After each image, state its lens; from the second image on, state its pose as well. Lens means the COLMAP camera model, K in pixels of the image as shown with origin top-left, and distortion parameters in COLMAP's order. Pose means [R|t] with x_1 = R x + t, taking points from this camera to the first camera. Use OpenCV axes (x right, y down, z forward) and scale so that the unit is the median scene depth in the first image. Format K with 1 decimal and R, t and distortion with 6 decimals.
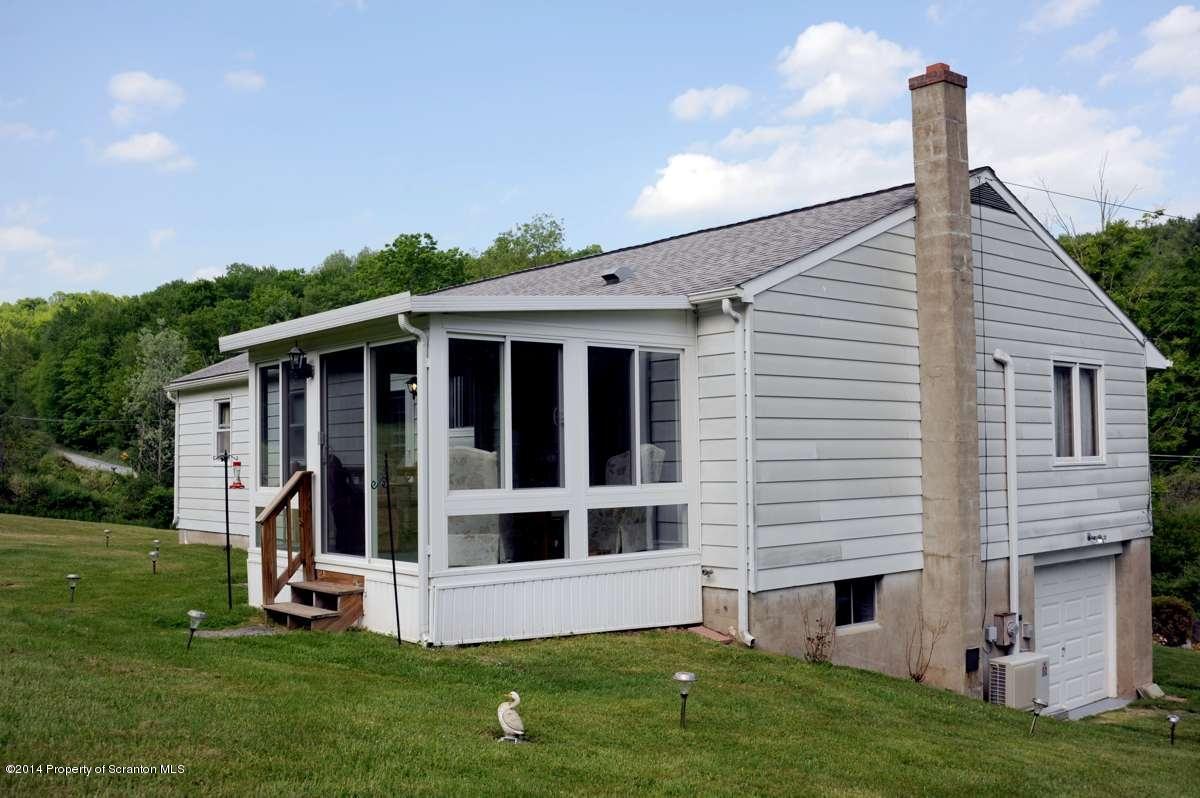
lens RADIAL K [[1154.7, 0, 600.0], [0, 1154.7, 399.0], [0, 0, 1]] dist [-0.112145, 0.013956]
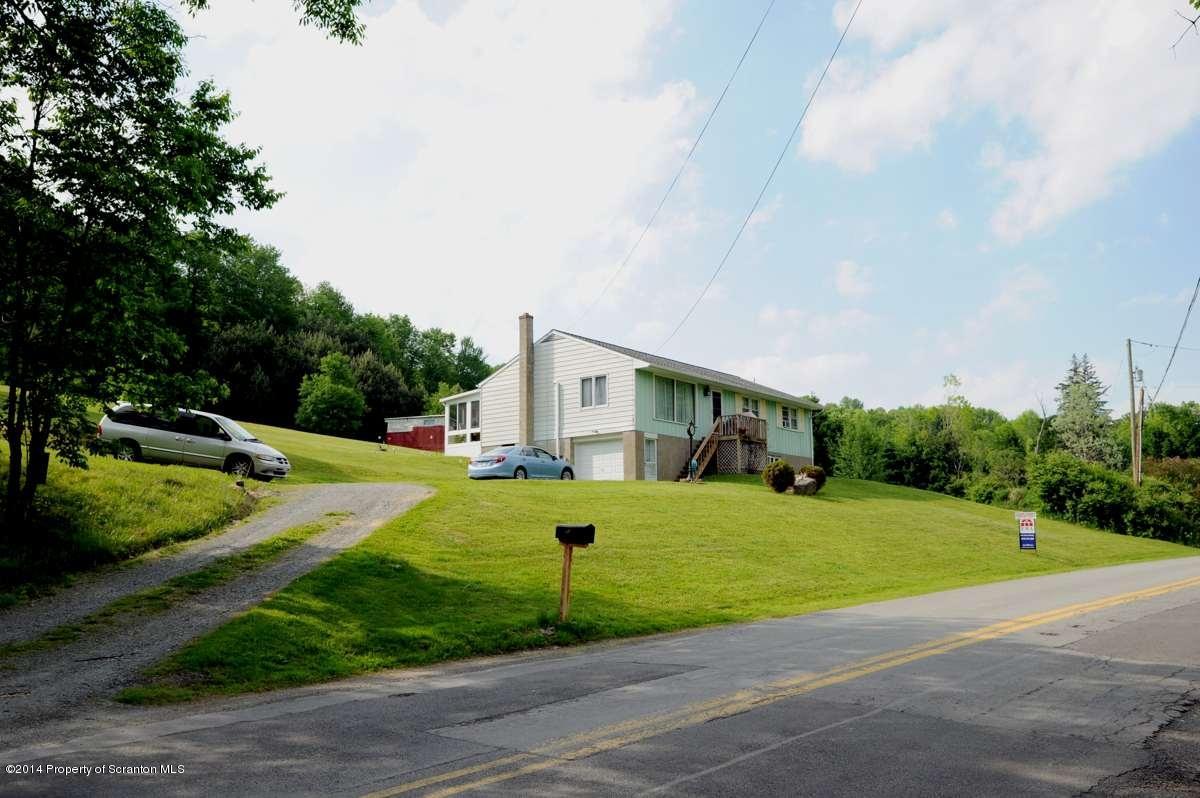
lens RADIAL K [[1054.3, 0, 600.0], [0, 1054.3, 399.0], [0, 0, 1]] dist [-0.272479, -0.001421]
pose [[0.219153, -0.134370, -0.966394, 3.293728], [0.065699, 0.990256, -0.122789, 0.395199], [0.973476, -0.036582, 0.225845, 0.373868]]
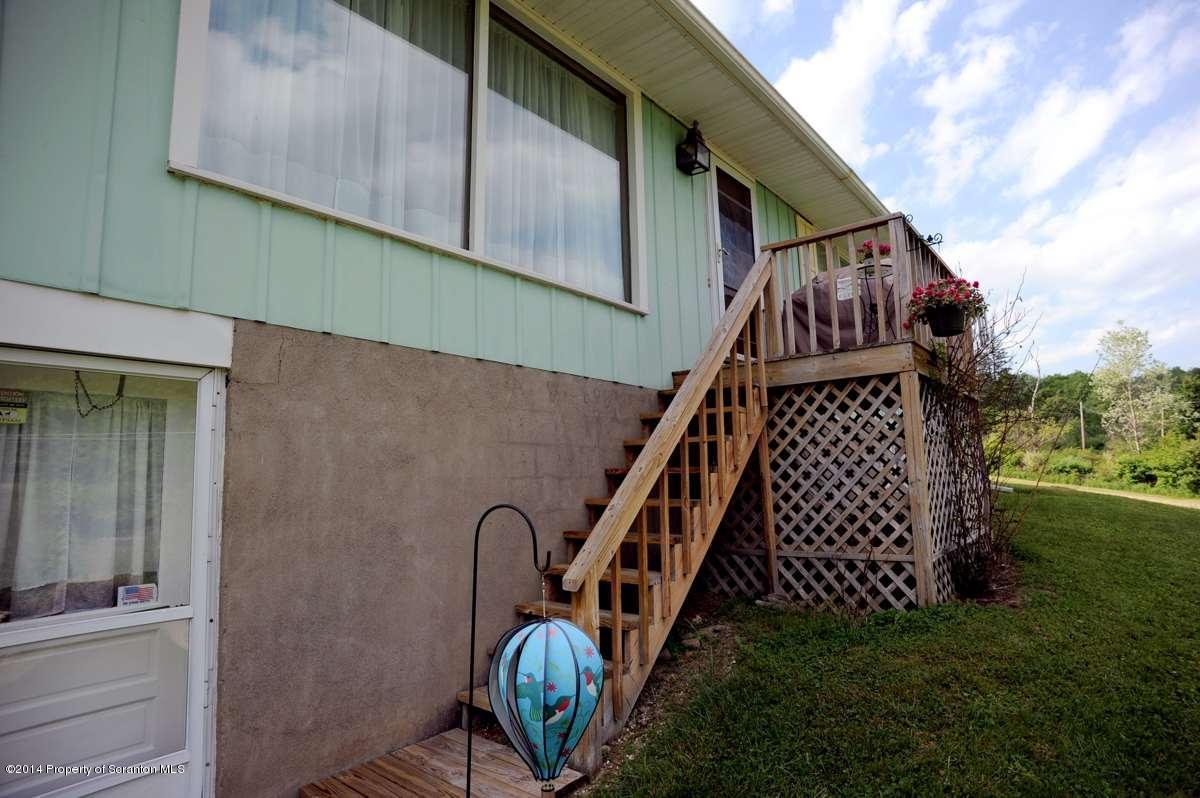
lens RADIAL K [[677.1, 0, 600.0], [0, 677.1, 399.0], [0, 0, 1]] dist [-0.001084, -0.000064]
pose [[0.198029, -0.117366, -0.973144, 0.691250], [0.084505, 0.991153, -0.102342, 0.194252], [0.976547, -0.061969, 0.206195, 1.250134]]
